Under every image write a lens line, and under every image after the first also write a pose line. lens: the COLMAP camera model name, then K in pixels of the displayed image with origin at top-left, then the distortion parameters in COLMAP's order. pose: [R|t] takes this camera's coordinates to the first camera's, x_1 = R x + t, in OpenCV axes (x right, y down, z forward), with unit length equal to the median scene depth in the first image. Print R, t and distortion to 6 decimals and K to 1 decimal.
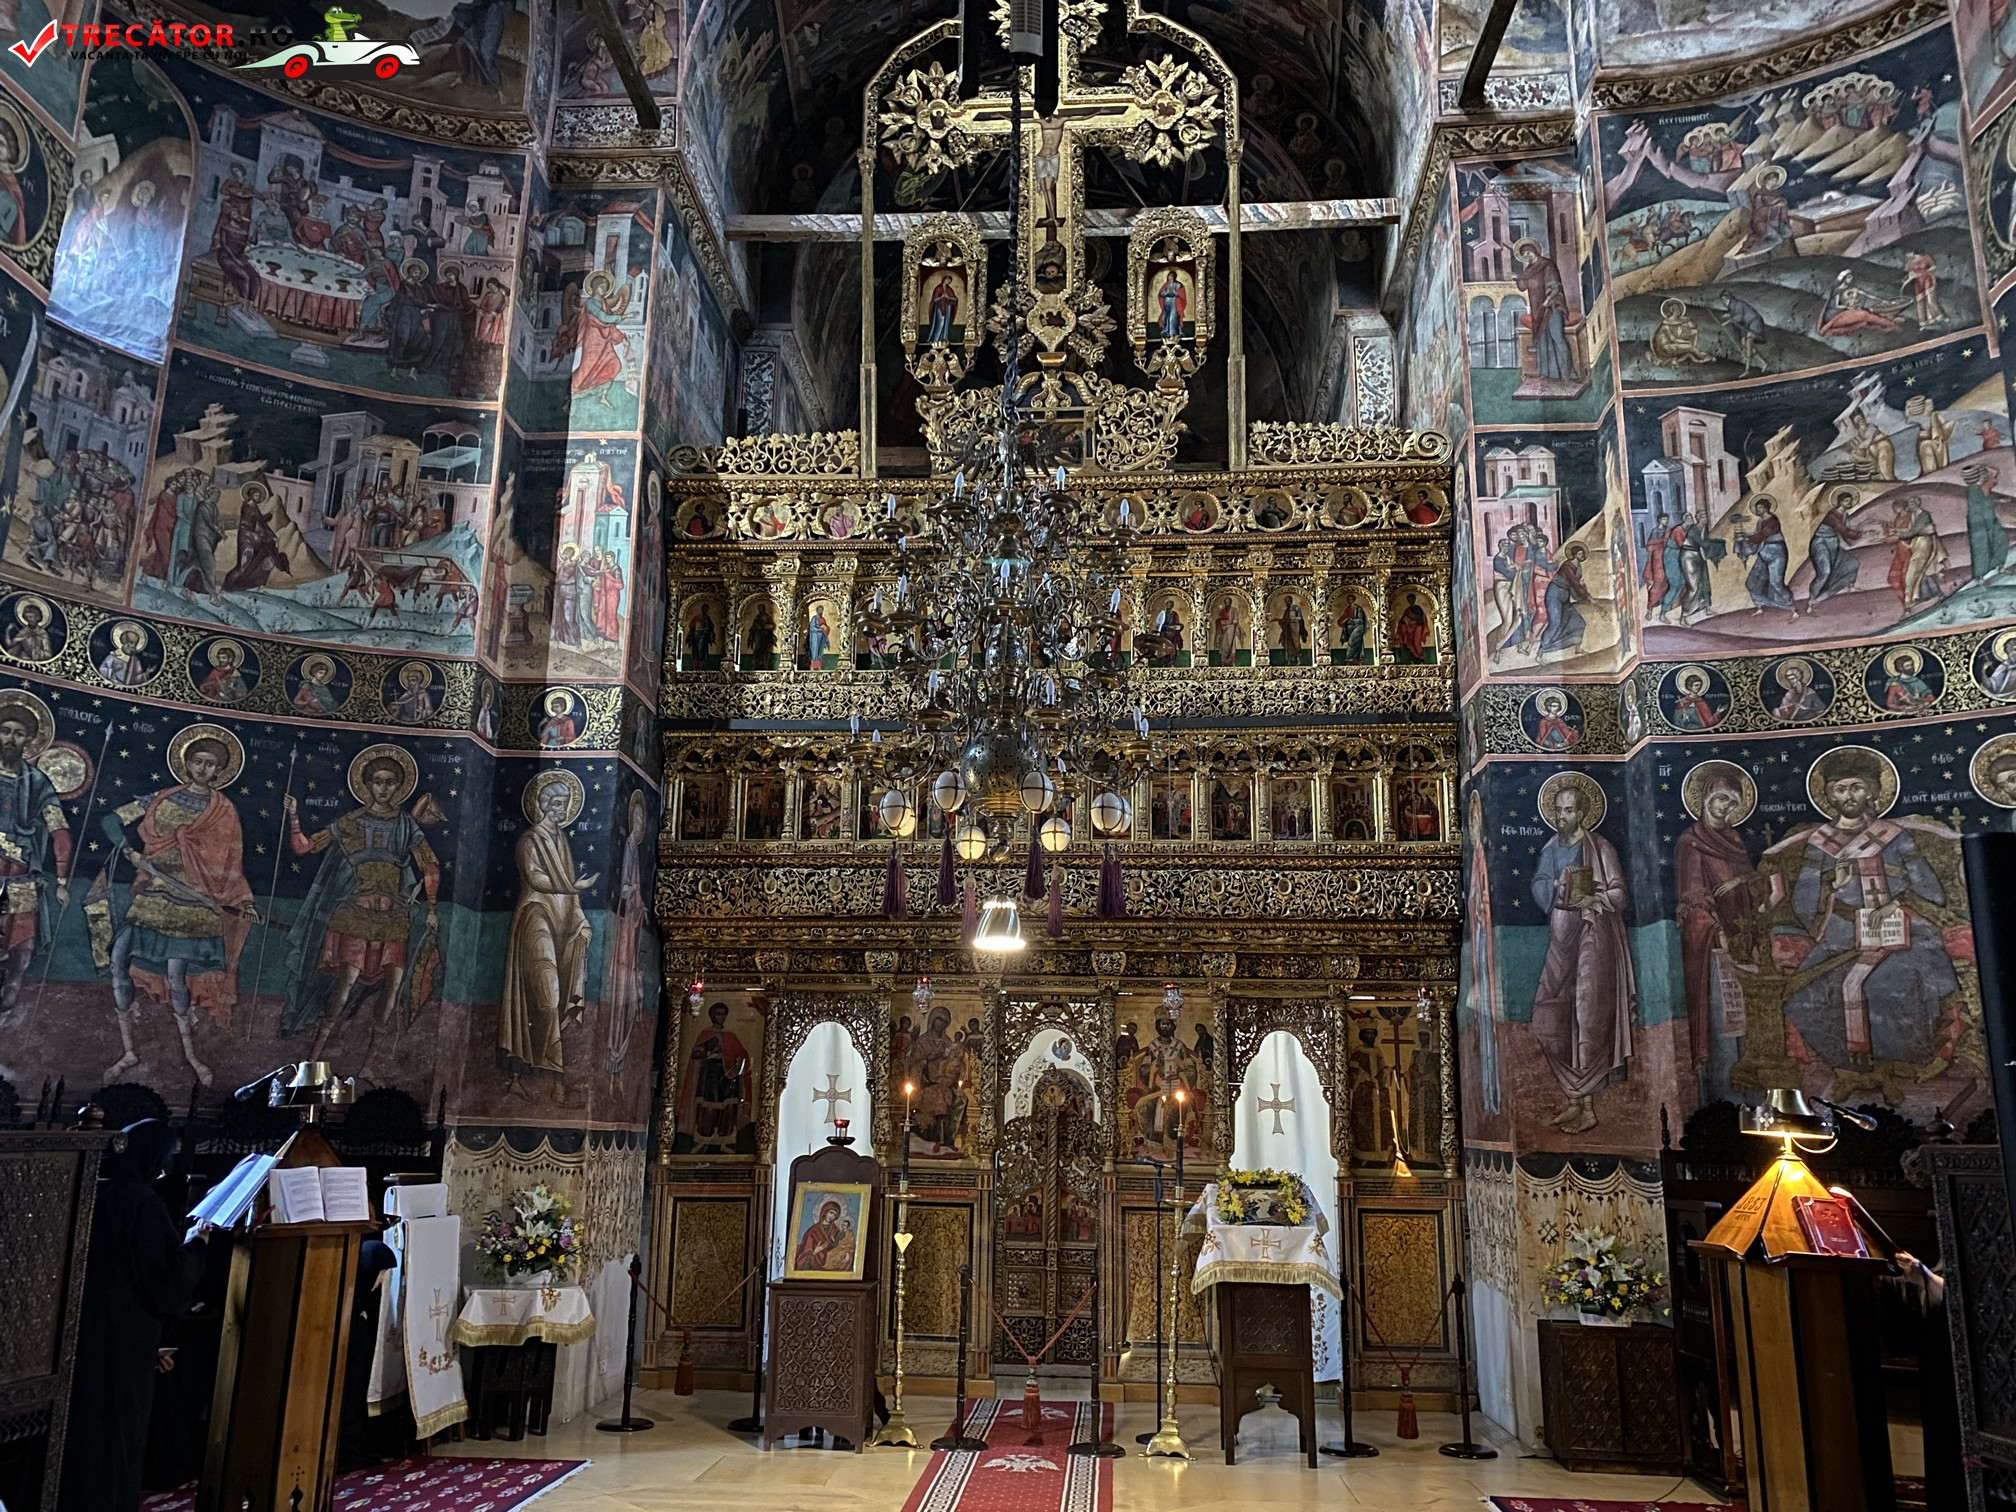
lens RADIAL K [[1525.4, 0, 999.3], [0, 1525.4, 744.6], [0, 0, 1]] dist [0.081413, -0.133674]
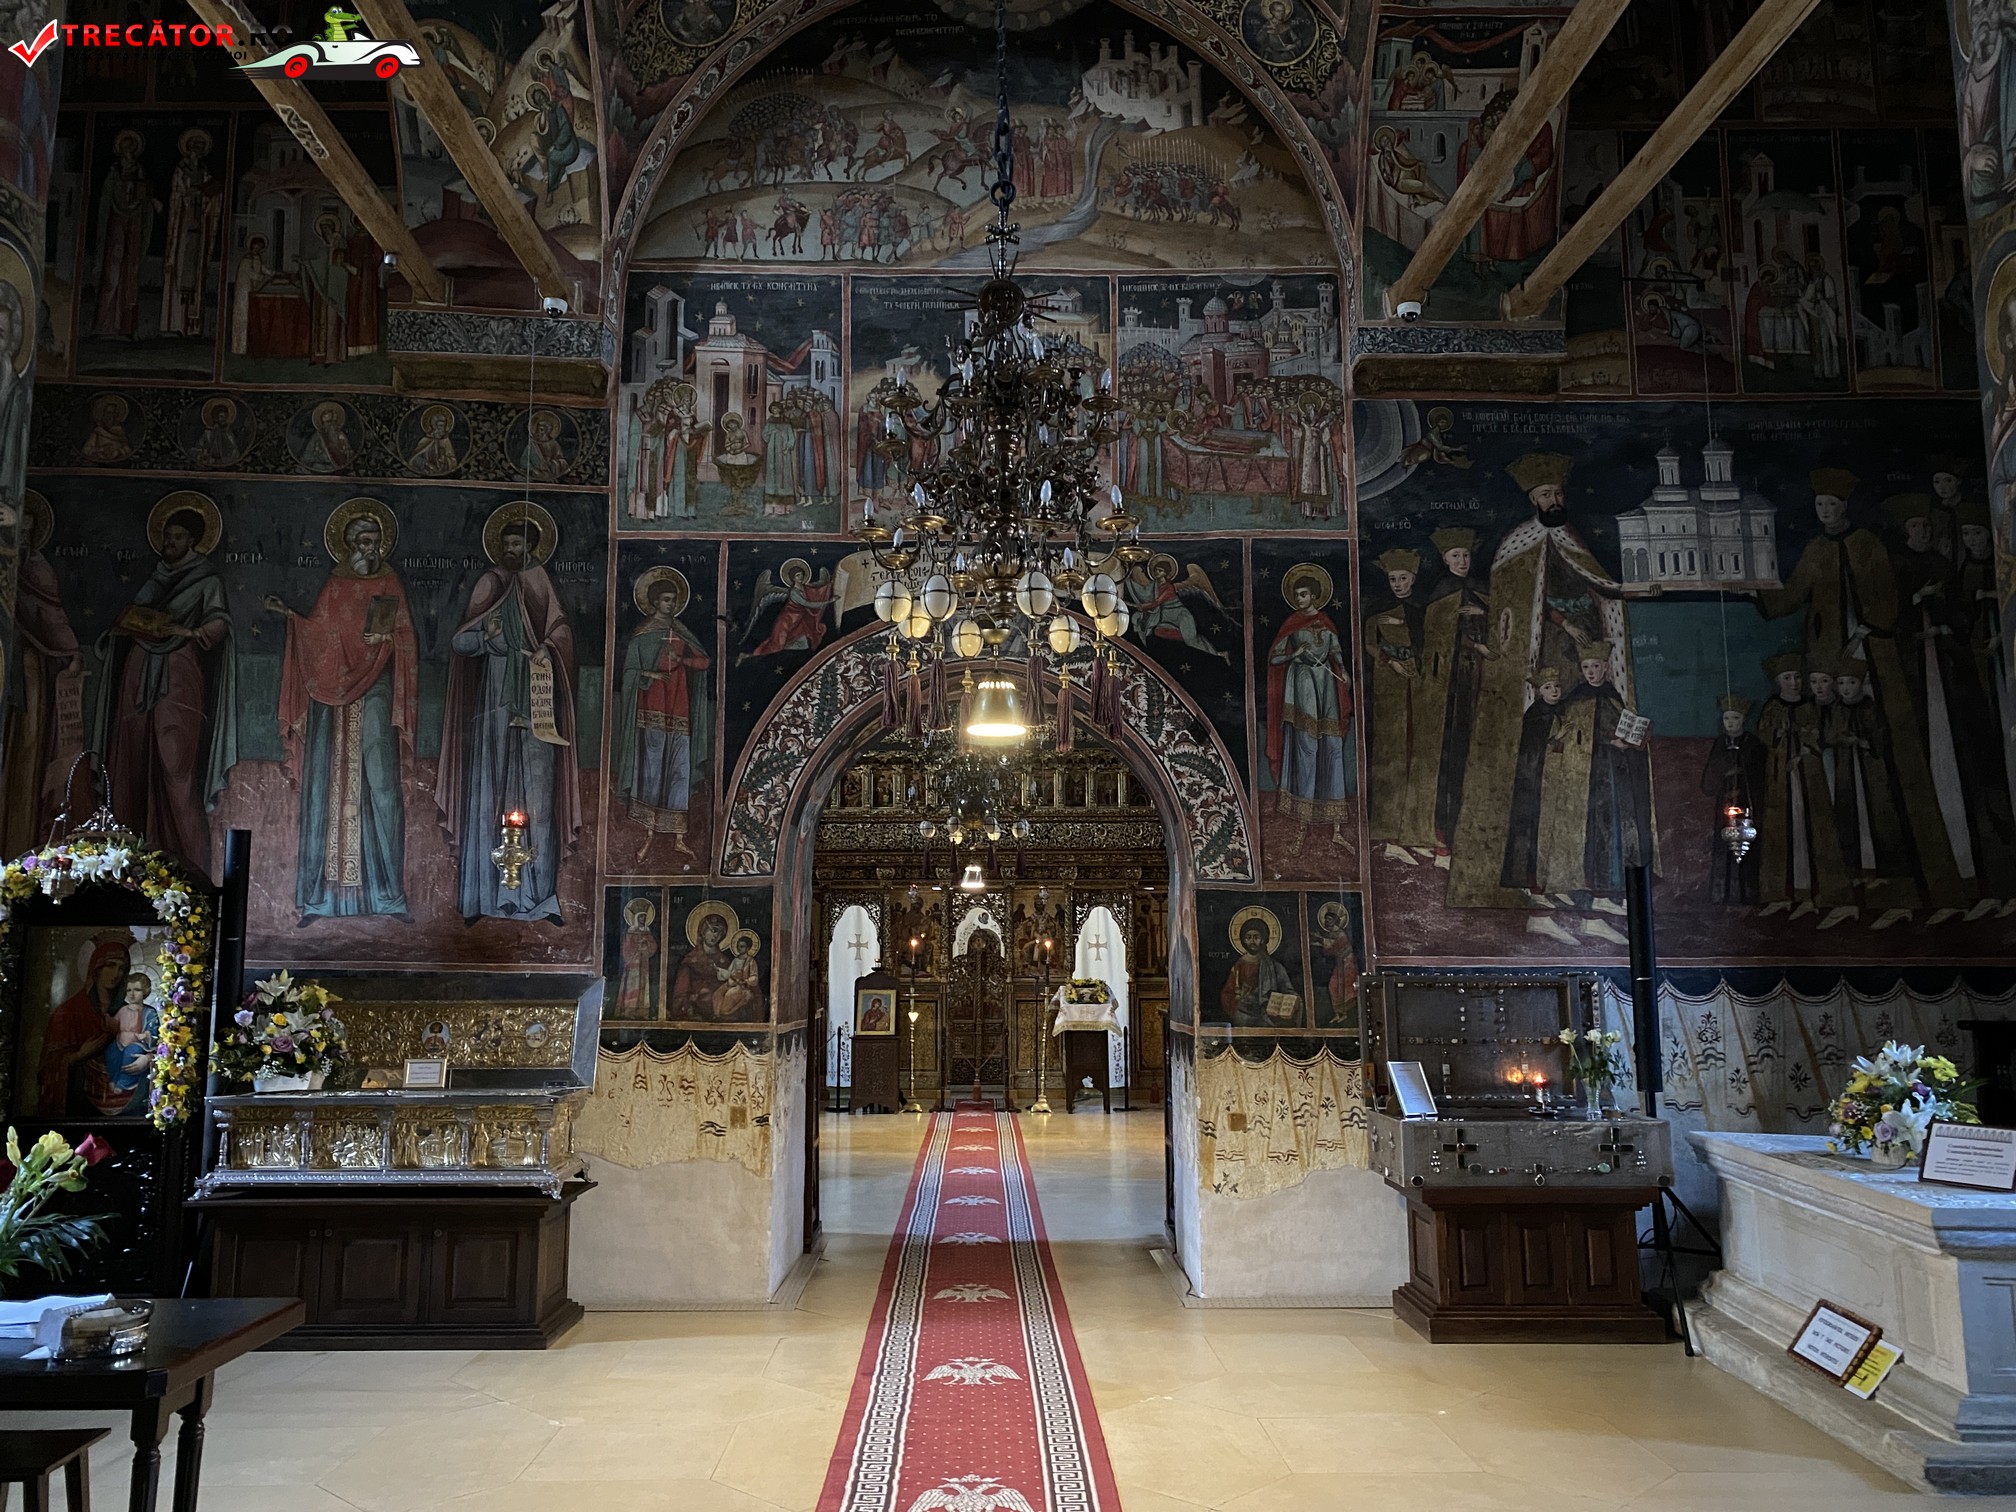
lens RADIAL K [[1525.4, 0, 999.3], [0, 1525.4, 744.6], [0, 0, 1]] dist [0.081413, -0.133674]
pose [[0.996004, -0.007898, 0.088962, -0.097481], [-0.001951, 0.993920, 0.110091, -0.201850], [-0.089291, -0.109824, 0.989932, -0.762973]]
